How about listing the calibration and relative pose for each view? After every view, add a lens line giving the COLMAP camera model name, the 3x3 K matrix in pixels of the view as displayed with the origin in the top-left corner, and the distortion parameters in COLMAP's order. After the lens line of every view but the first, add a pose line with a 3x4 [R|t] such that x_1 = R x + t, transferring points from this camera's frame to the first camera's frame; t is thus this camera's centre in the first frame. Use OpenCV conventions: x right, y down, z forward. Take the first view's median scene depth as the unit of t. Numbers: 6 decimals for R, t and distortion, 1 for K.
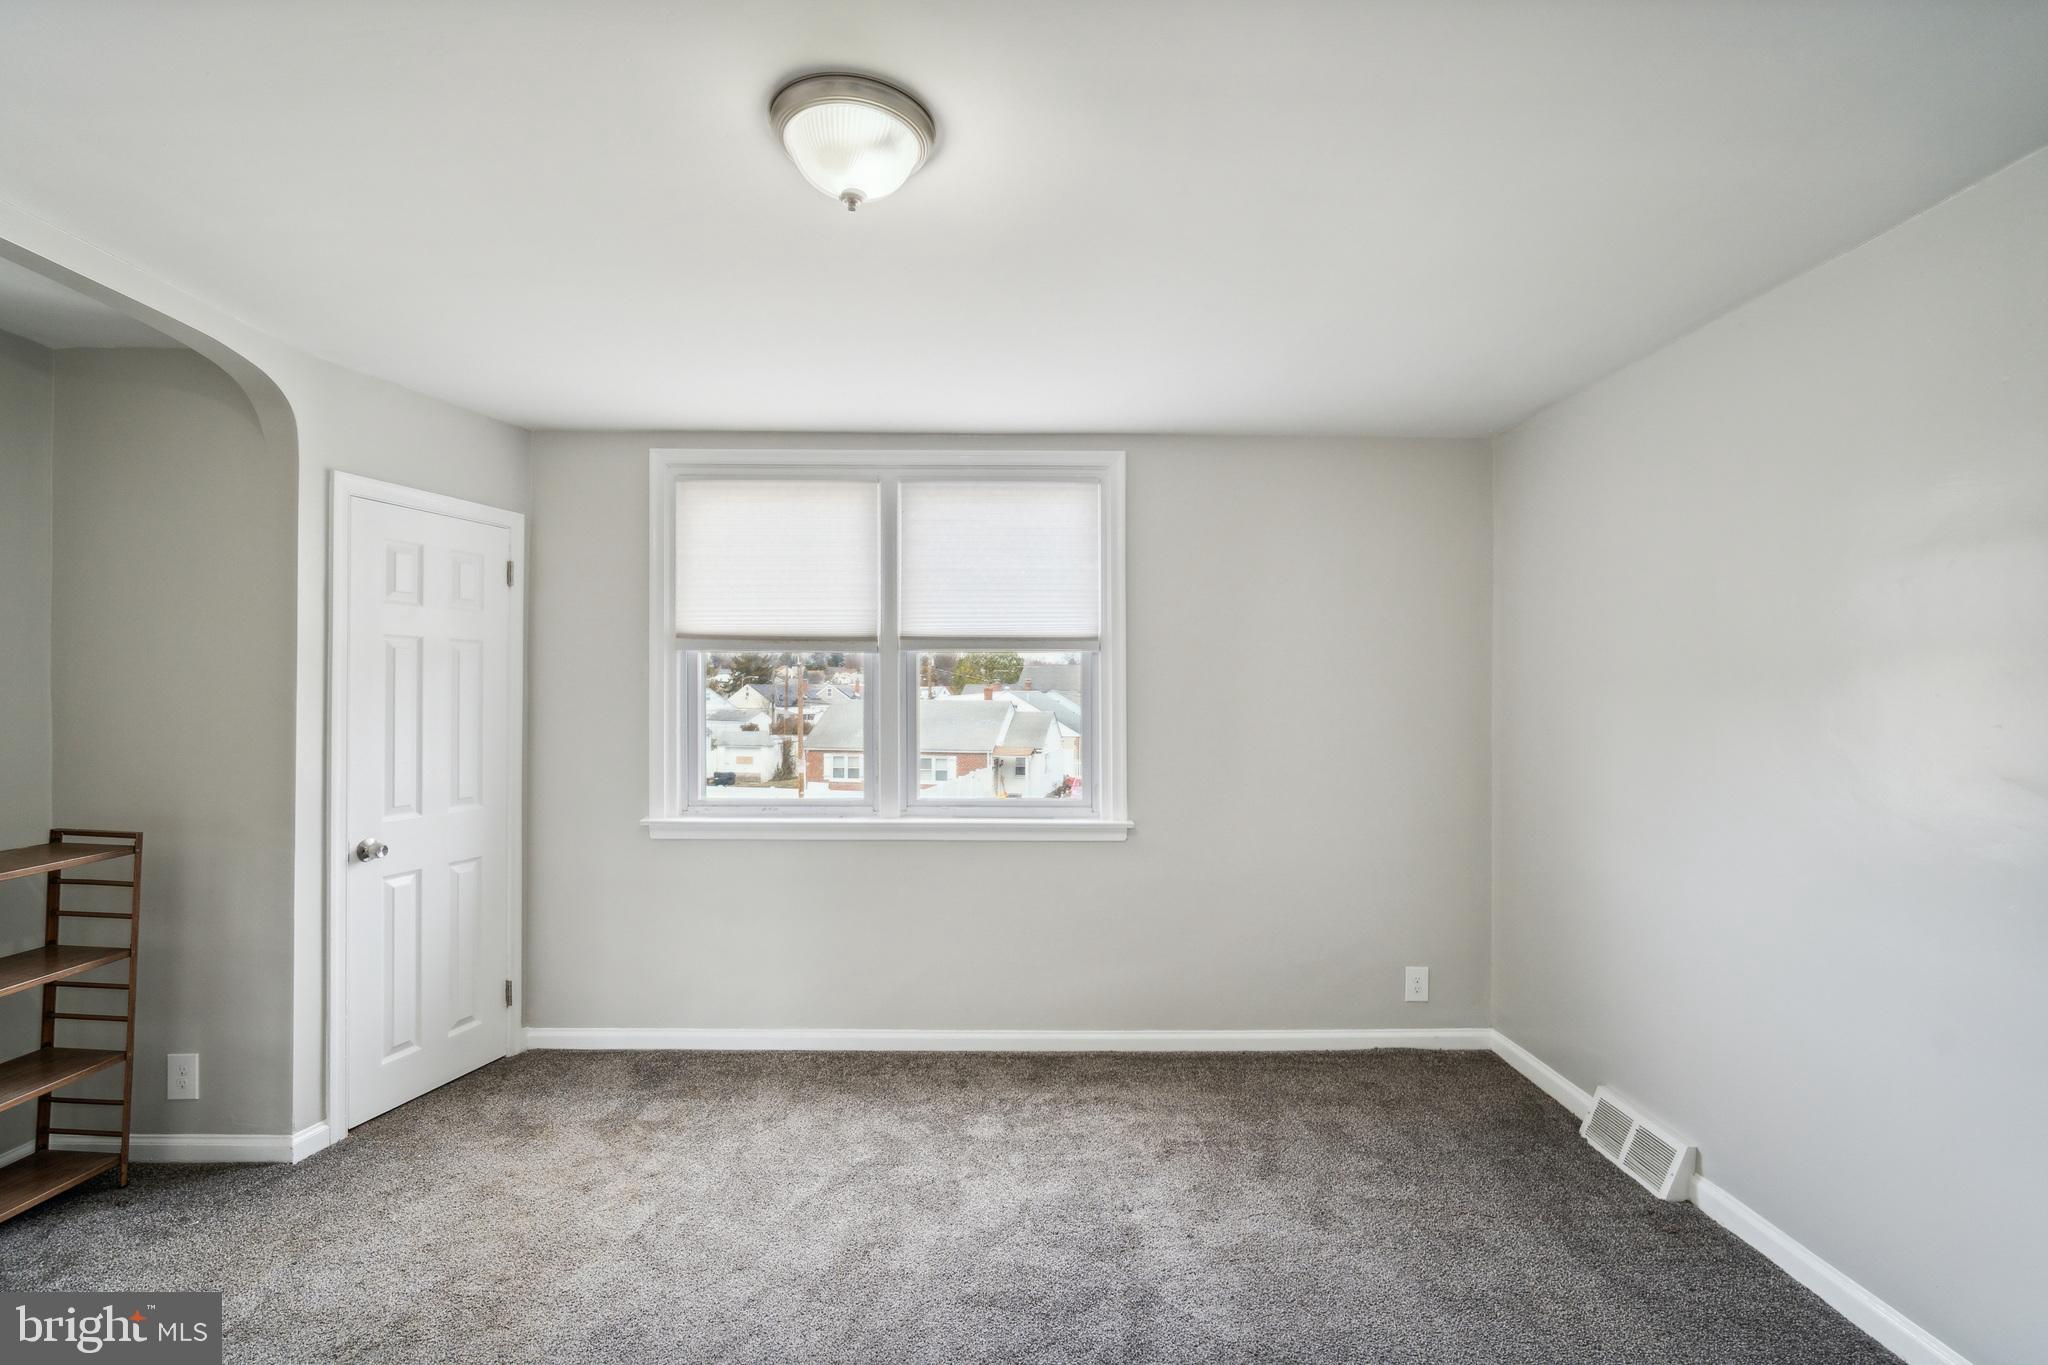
lens RADIAL K [[894.2, 0, 1027.1], [0, 894.2, 681.7], [0, 0, 1]] dist [-0.014593, 0.002357]
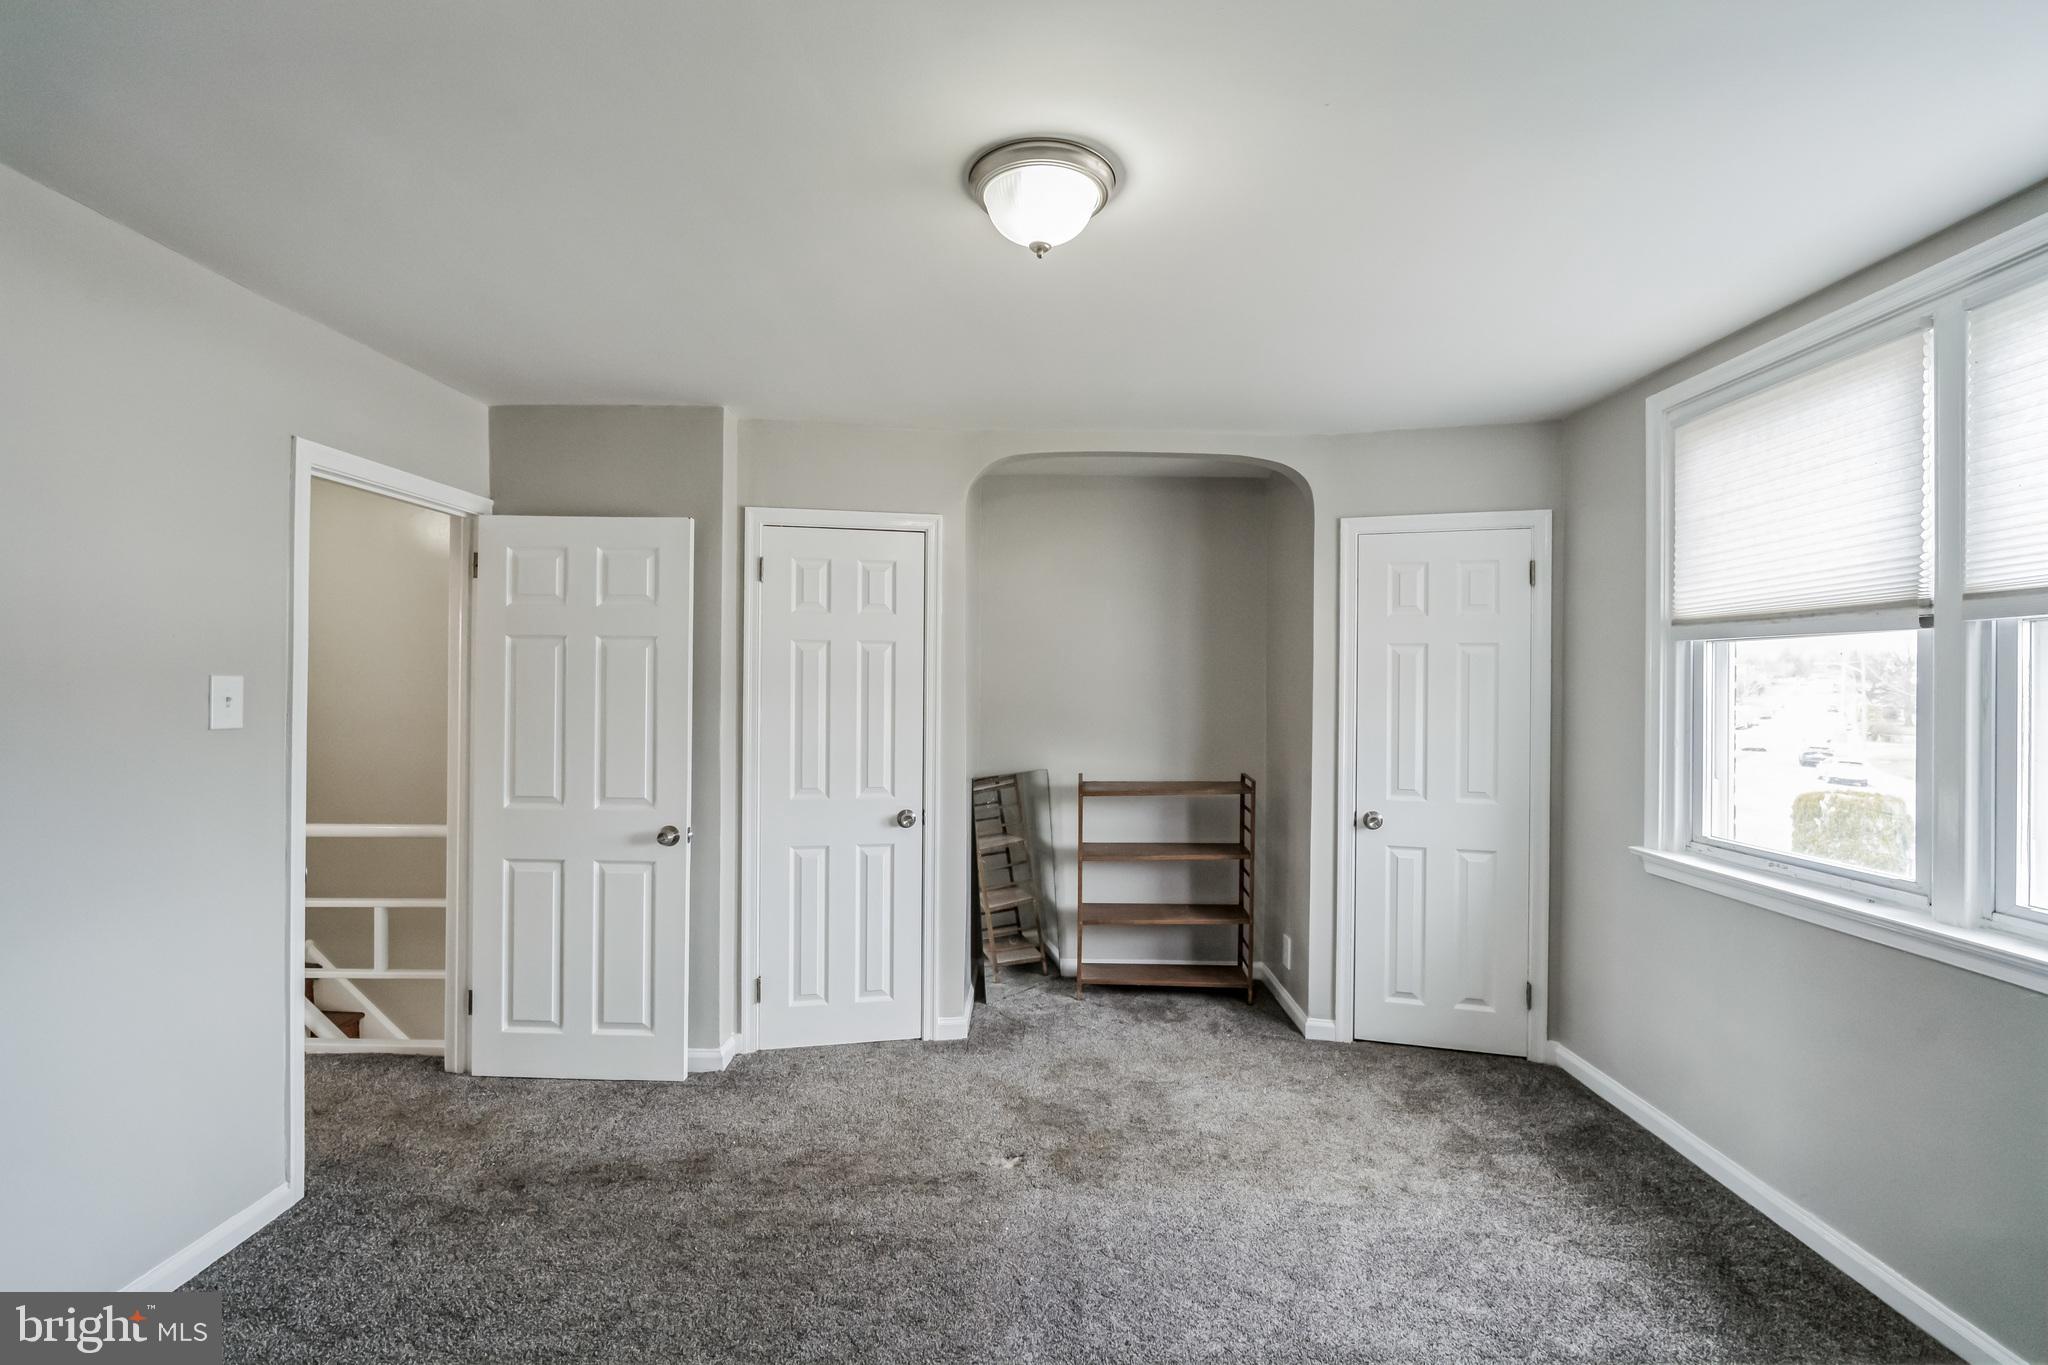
lens RADIAL K [[894.2, 0, 1024.2], [0, 894.2, 688.0], [0, 0, 1]] dist [-0.014593, 0.002357]
pose [[-0.011758, 0.002206, -0.999928, 0.470122], [0.003840, 0.999990, 0.002161, 0.001776], [0.999923, -0.003814, -0.011767, 0.504921]]
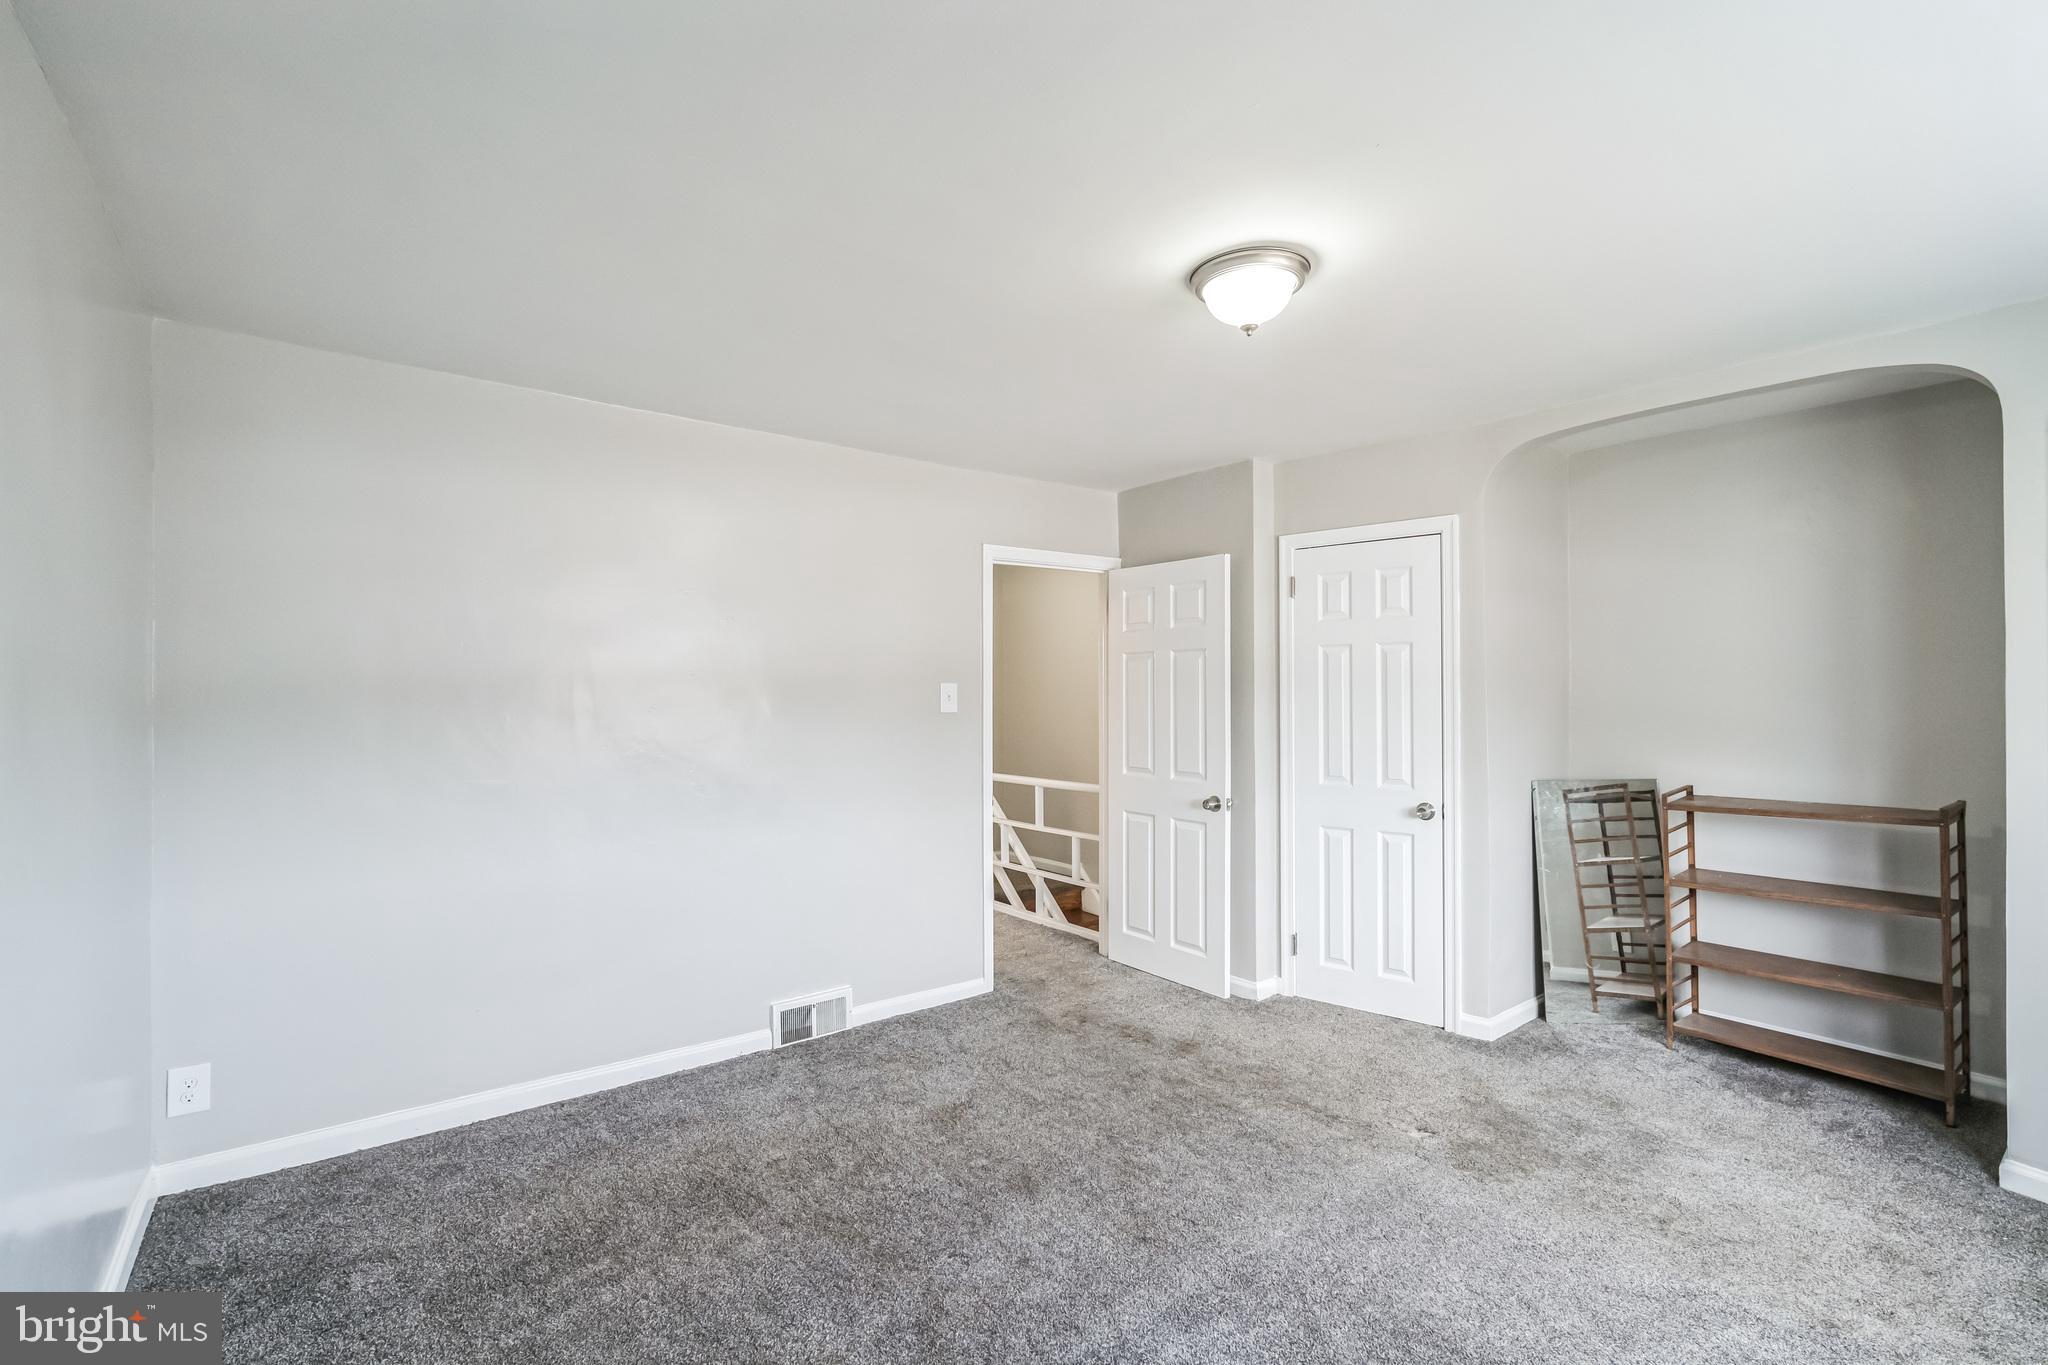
lens RADIAL K [[894.2, 0, 1013.8], [0, 894.2, 687.1], [0, 0, 1]] dist [-0.014593, 0.002357]
pose [[-0.793762, 0.000449, -0.608229, 0.485349], [0.011945, 0.999818, -0.014851, 0.017173], [0.608111, -0.019053, -0.793623, 0.960627]]
